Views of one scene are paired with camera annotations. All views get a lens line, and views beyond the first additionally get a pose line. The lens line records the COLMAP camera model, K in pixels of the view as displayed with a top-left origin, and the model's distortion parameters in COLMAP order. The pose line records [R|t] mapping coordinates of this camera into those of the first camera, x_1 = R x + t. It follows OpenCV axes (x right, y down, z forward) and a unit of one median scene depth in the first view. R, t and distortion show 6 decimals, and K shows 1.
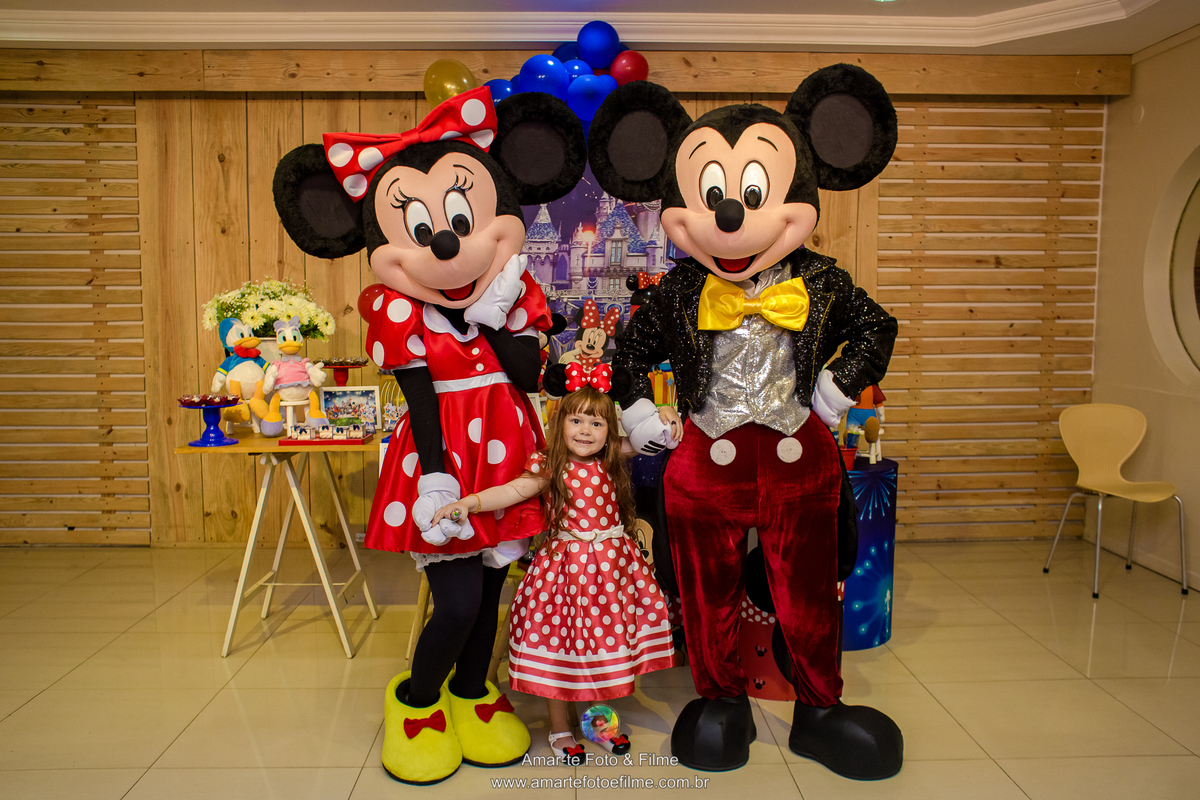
lens RADIAL K [[1005.7, 0, 596.9], [0, 1005.7, 427.0], [0, 0, 1]] dist [-0.103345, 0.140244]
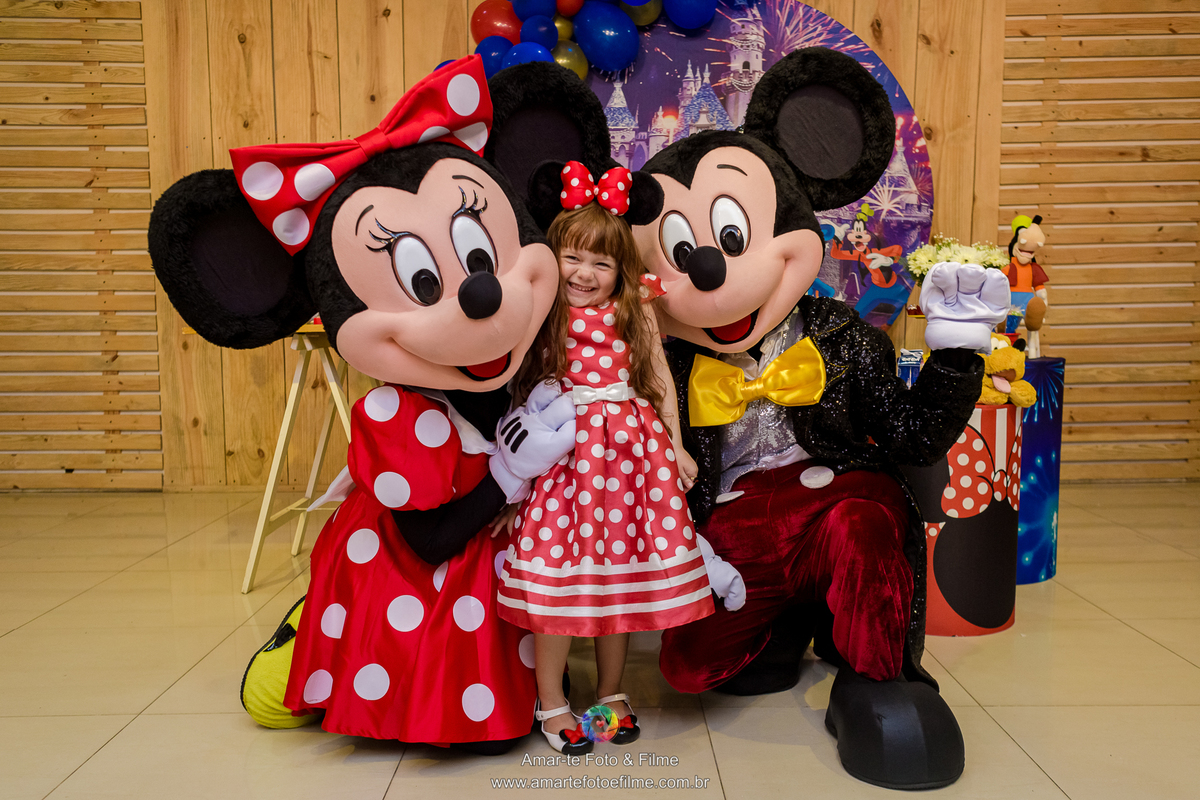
lens RADIAL K [[1002.9, 0, 614.5], [0, 1002.9, 418.6], [0, 0, 1]] dist [0.038233, -0.009786]
pose [[0.999857, -0.004284, -0.016338, -0.040451], [0.004167, 0.999966, -0.007159, 0.067517], [0.016368, 0.007090, 0.999841, 0.122001]]
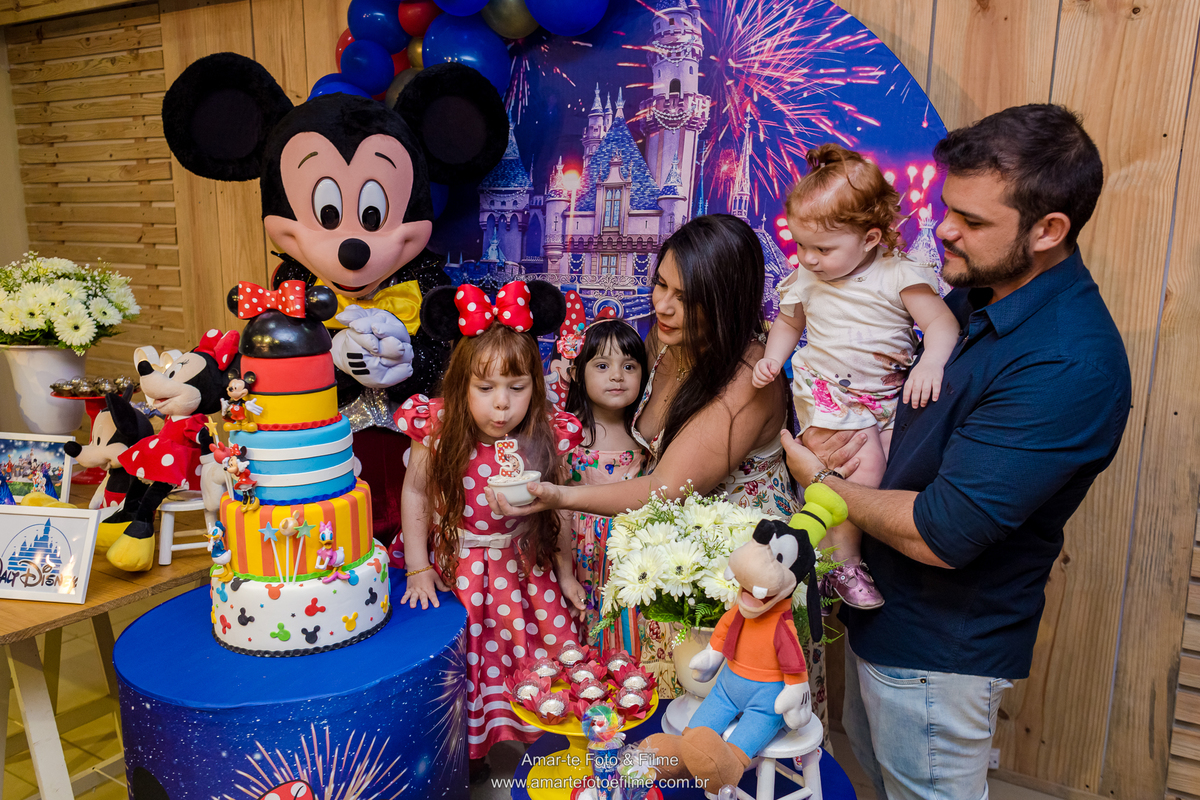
lens RADIAL K [[956.2, 0, 599.4], [0, 956.2, 410.7], [0, 0, 1]] dist [0.030751, -0.006606]
pose [[0.834720, 0.108459, -0.539888, 0.294087], [-0.069643, 0.993332, 0.091878, -0.103859], [0.546253, -0.039093, 0.836707, 0.510449]]
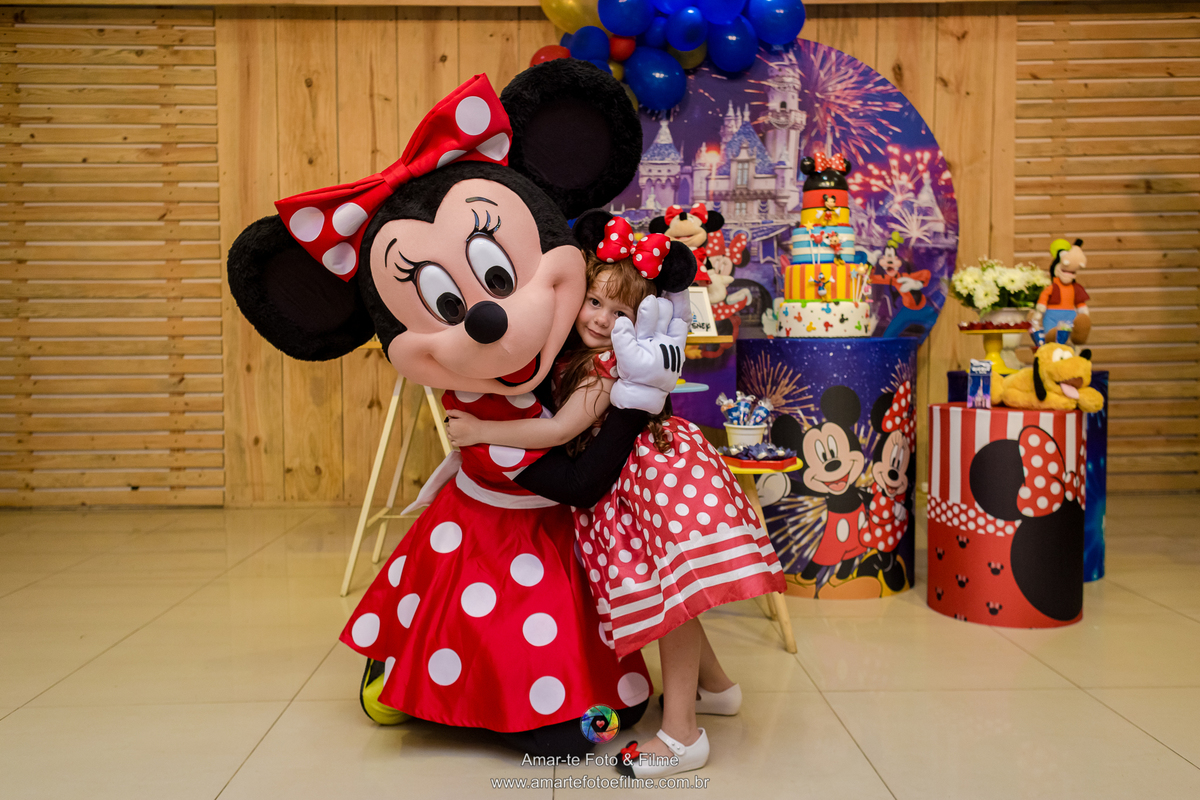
lens RADIAL K [[973.5, 0, 596.6], [0, 973.5, 395.9], [0, 0, 1]] dist [0.029284, -0.005227]
pose [[0.999936, -0.009828, -0.005546, -0.105975], [0.009471, 0.998092, -0.061021, 0.079672], [0.006135, 0.060965, 0.998121, 0.101895]]
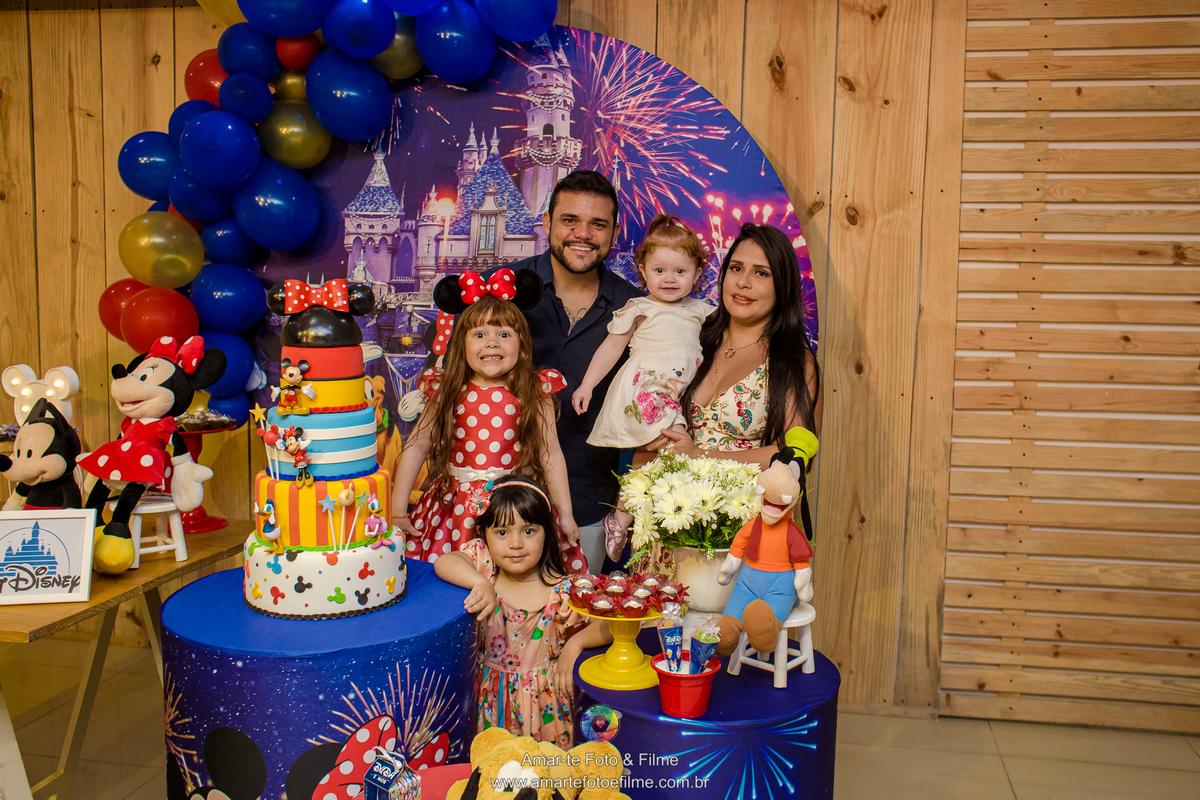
lens RADIAL K [[1030.4, 0, 641.6], [0, 1030.4, 381.3], [0, 0, 1]] dist [-0.100502, 0.136468]
pose [[0.979386, 0.039149, -0.198170, 0.225104], [-0.043034, 0.998956, -0.015335, -0.072973], [0.197363, 0.023547, 0.980048, 0.378331]]
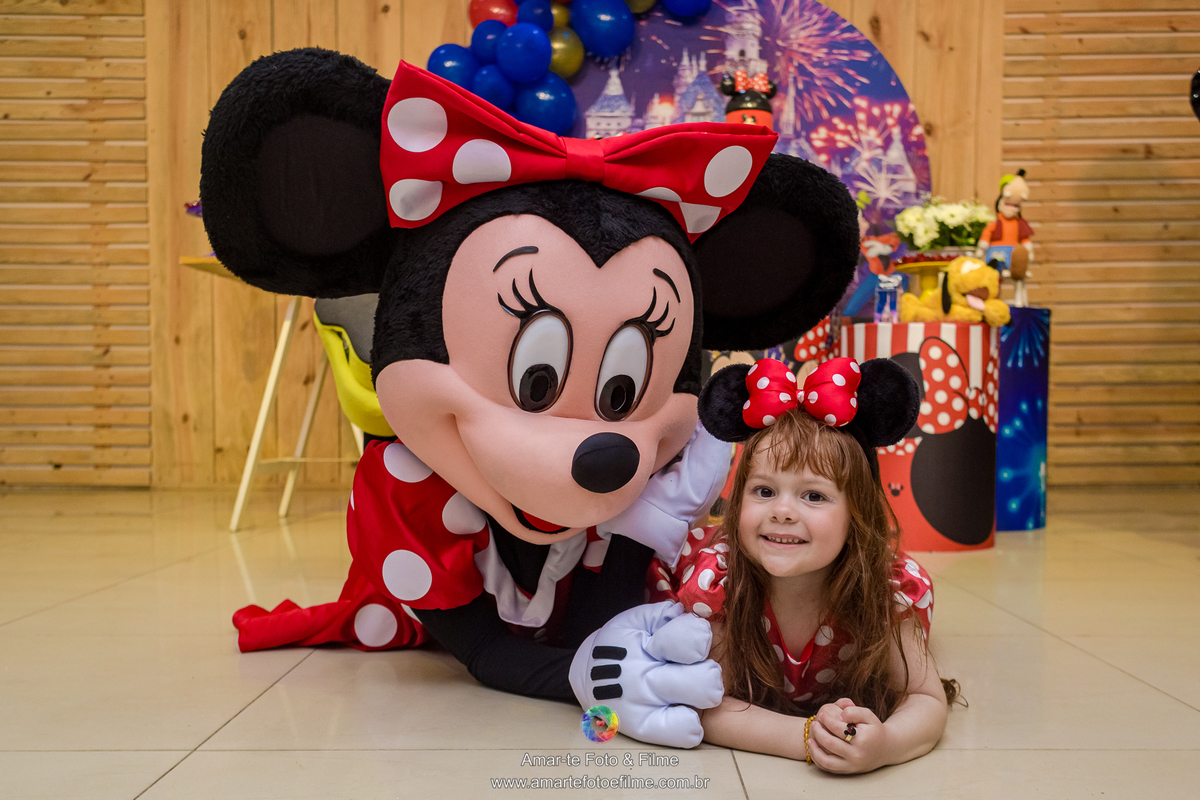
lens RADIAL K [[1082.2, 0, 612.0], [0, 1082.2, 468.4], [0, 0, 1]] dist [0.030063, -0.007438]
pose [[0.999515, 0.001676, -0.031102, -0.023590], [-0.003554, 0.998167, -0.060415, 0.165078], [0.030944, 0.060496, 0.997689, 0.075280]]
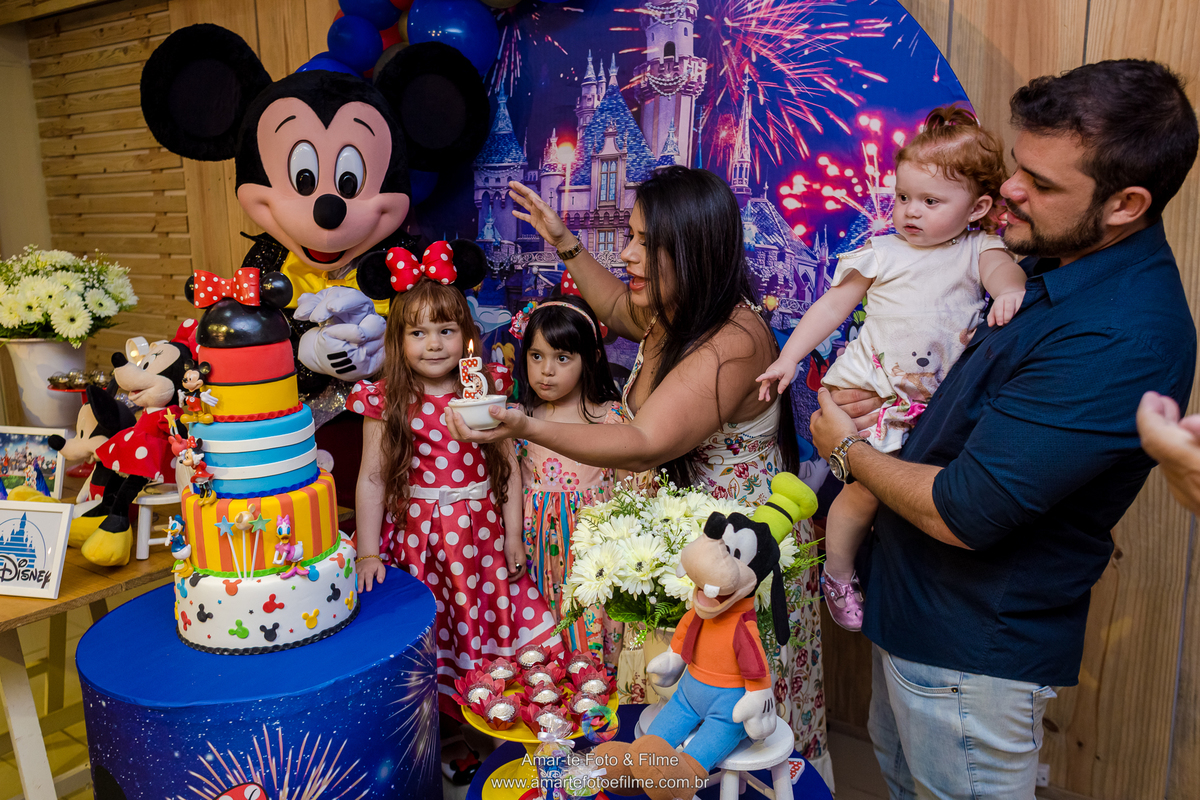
lens RADIAL K [[1008.5, 0, 556.2], [0, 1008.5, 384.8], [0, 0, 1]] dist [0.029985, -0.002403]
pose [[0.781108, 0.090738, -0.617767, 0.315323], [-0.046103, 0.995065, 0.087863, -0.106016], [0.622691, -0.040150, 0.781437, 0.527160]]
